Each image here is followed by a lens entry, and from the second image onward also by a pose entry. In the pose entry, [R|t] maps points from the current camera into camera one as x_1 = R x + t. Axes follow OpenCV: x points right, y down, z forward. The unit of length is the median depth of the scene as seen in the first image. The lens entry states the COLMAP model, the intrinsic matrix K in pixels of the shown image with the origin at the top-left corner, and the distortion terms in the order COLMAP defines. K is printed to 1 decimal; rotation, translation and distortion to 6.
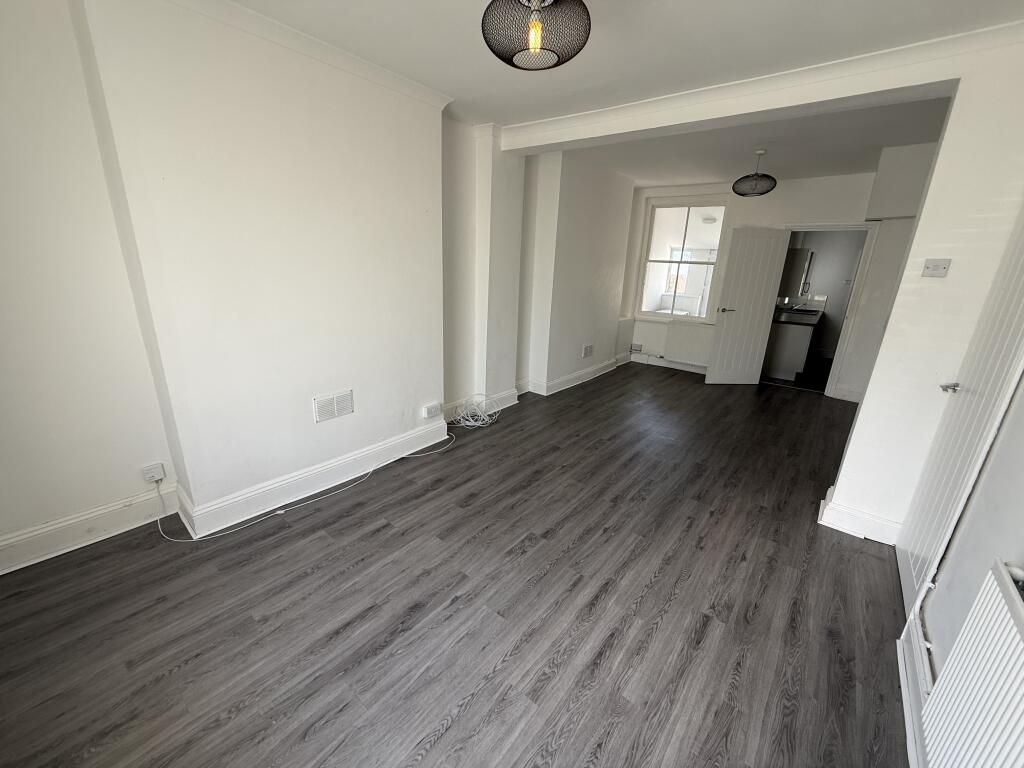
lens RADIAL K [[410.3, 0, 508.5], [0, 410.3, 385.0], [0, 0, 1]] dist [-0.000635, -0.000036]
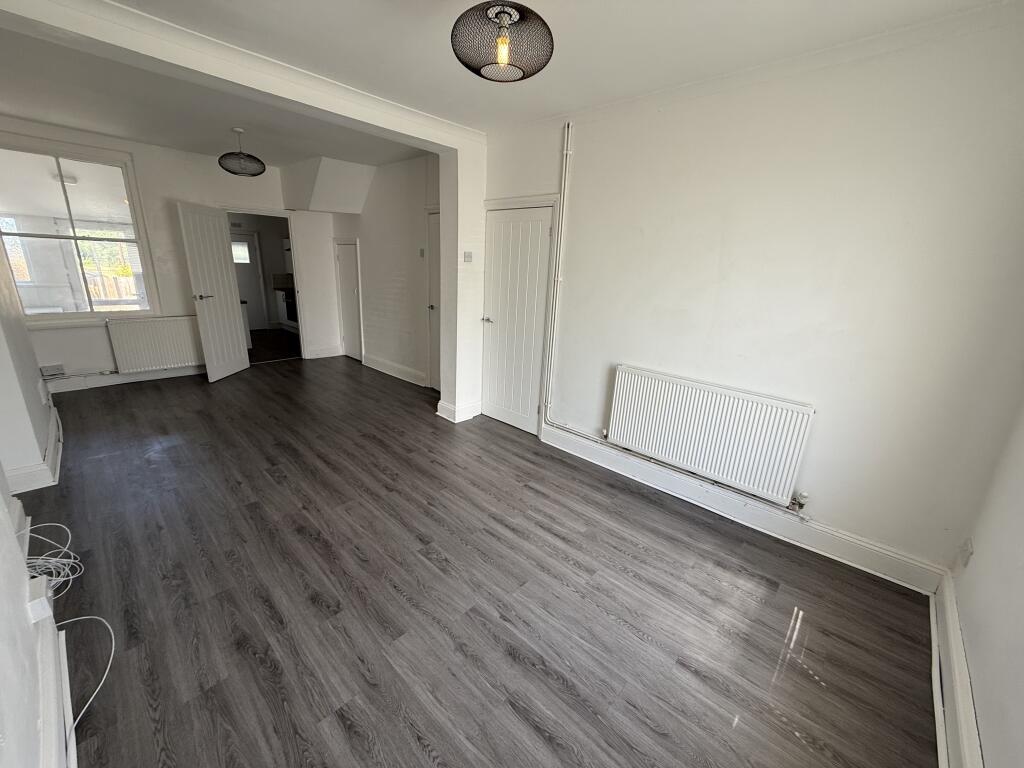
lens RADIAL K [[410.3, 0, 510.4], [0, 410.3, 386.5], [0, 0, 1]] dist [-0.000635, -0.000036]
pose [[0.066979, -0.318321, 0.945614, -0.822812], [0.252158, 0.922377, 0.292638, -0.242130], [-0.965365, 0.218843, 0.142047, 0.695178]]
